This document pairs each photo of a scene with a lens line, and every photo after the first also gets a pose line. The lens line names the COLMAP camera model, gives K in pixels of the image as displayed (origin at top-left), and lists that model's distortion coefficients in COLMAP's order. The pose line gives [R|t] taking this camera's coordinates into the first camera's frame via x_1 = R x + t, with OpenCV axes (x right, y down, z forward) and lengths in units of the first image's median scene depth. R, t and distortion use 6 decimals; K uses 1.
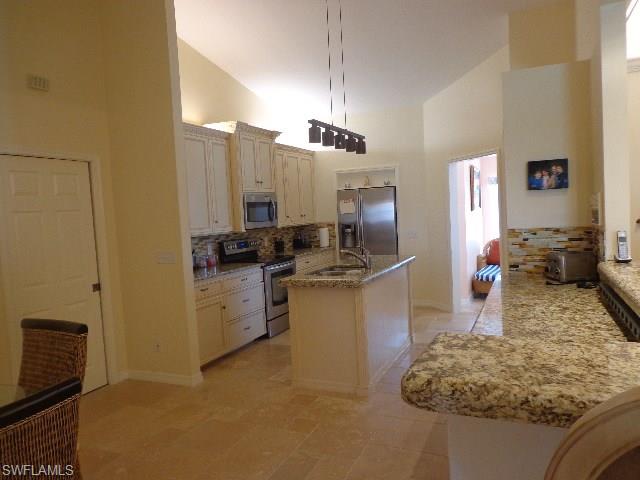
lens RADIAL K [[470.3, 0, 319.2], [0, 470.3, 242.3], [0, 0, 1]] dist [0.007411, -0.004585]
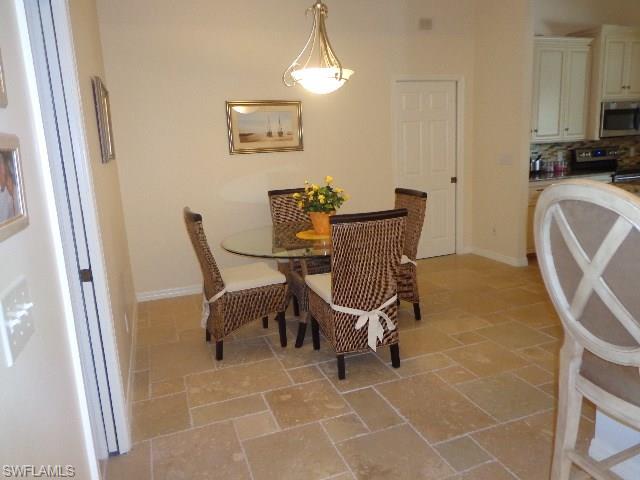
lens RADIAL K [[470.3, 0, 318.5], [0, 470.3, 236.9], [0, 0, 1]] dist [0.007411, -0.004585]
pose [[0.697417, 0.150927, -0.700593, 0.163235], [-0.034103, 0.983455, 0.177915, 0.023827], [0.715854, -0.100188, 0.691025, -0.153482]]
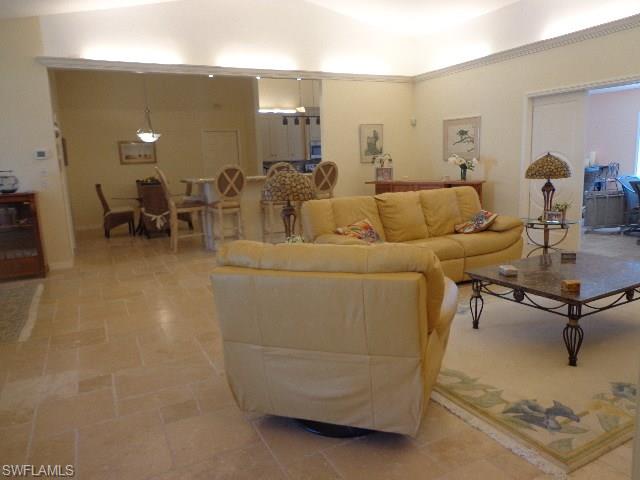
lens RADIAL K [[470.3, 0, 318.4], [0, 470.3, 242.1], [0, 0, 1]] dist [0.007411, -0.004585]
pose [[0.765160, 0.132932, -0.629967, 1.288849], [-0.041483, 0.986599, 0.157801, 0.008861], [0.642502, -0.094610, 0.760421, -0.634727]]
